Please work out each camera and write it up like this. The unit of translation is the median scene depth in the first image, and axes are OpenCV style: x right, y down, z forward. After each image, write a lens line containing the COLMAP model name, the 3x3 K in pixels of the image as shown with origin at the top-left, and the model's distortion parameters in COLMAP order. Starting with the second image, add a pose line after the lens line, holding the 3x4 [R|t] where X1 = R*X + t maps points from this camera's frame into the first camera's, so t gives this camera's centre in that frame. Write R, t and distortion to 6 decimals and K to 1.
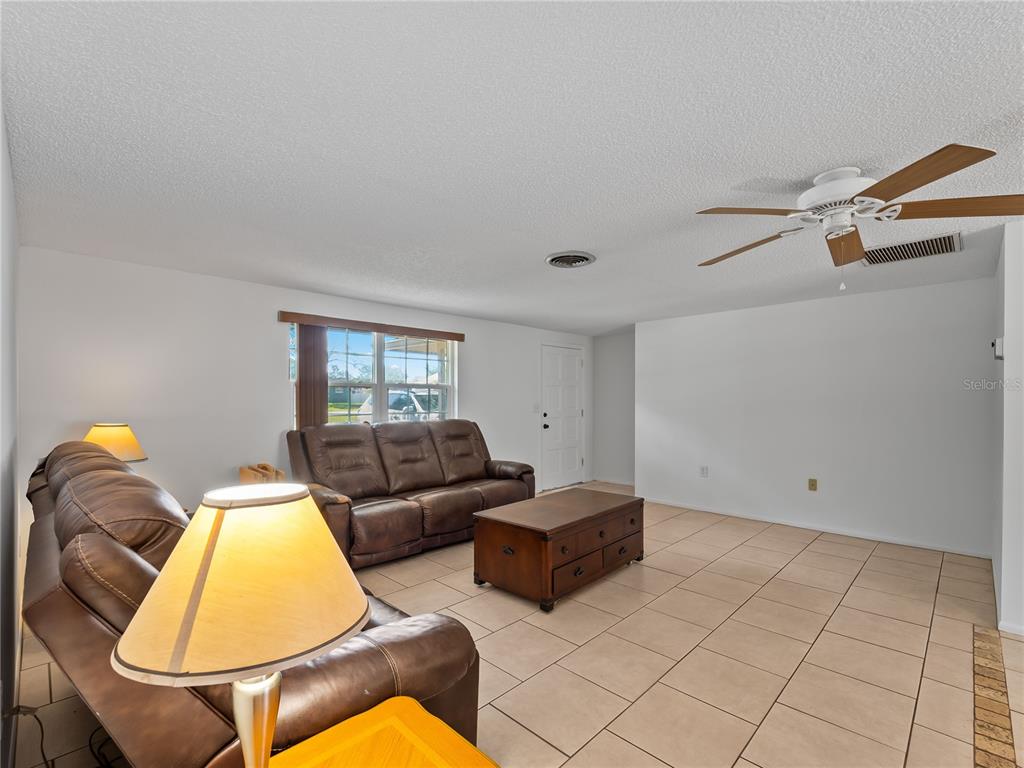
lens RADIAL K [[471.9, 0, 506.4], [0, 471.9, 393.2], [0, 0, 1]] dist [0.001720, -0.003548]
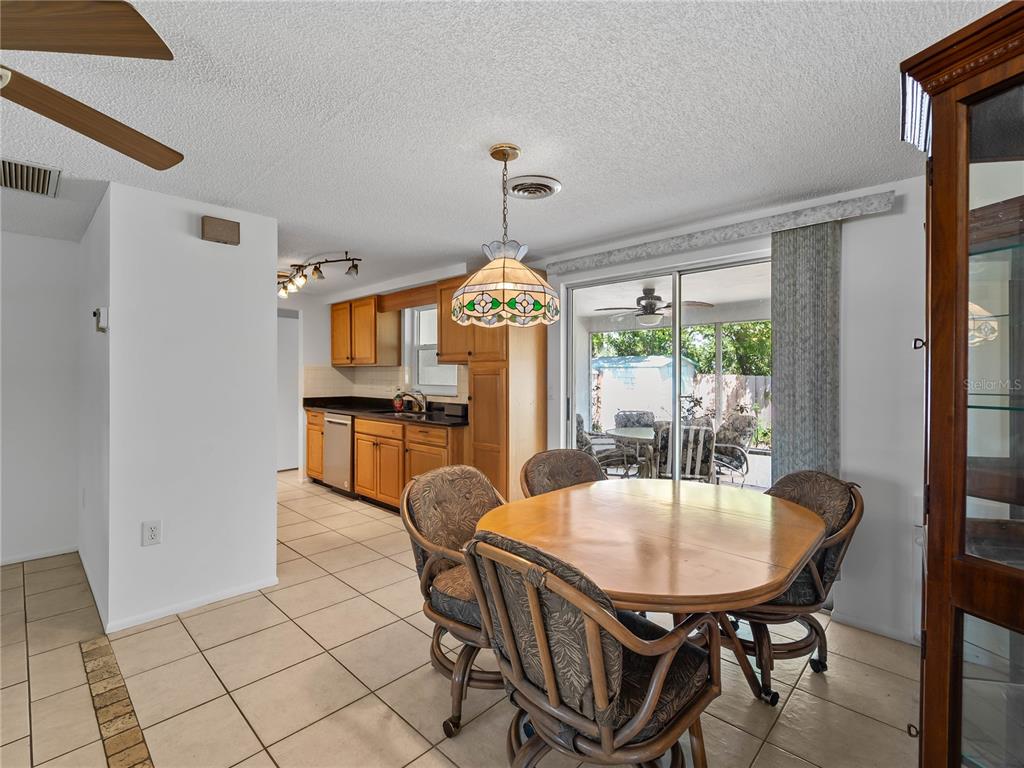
lens RADIAL K [[471.9, 0, 511.6], [0, 471.9, 380.5], [0, 0, 1]] dist [0.001720, -0.003548]
pose [[-0.025039, -0.016149, 0.999556, 0.138817], [-0.013215, 0.999787, 0.015822, -0.003531], [-0.999599, -0.012813, -0.025247, 0.254731]]
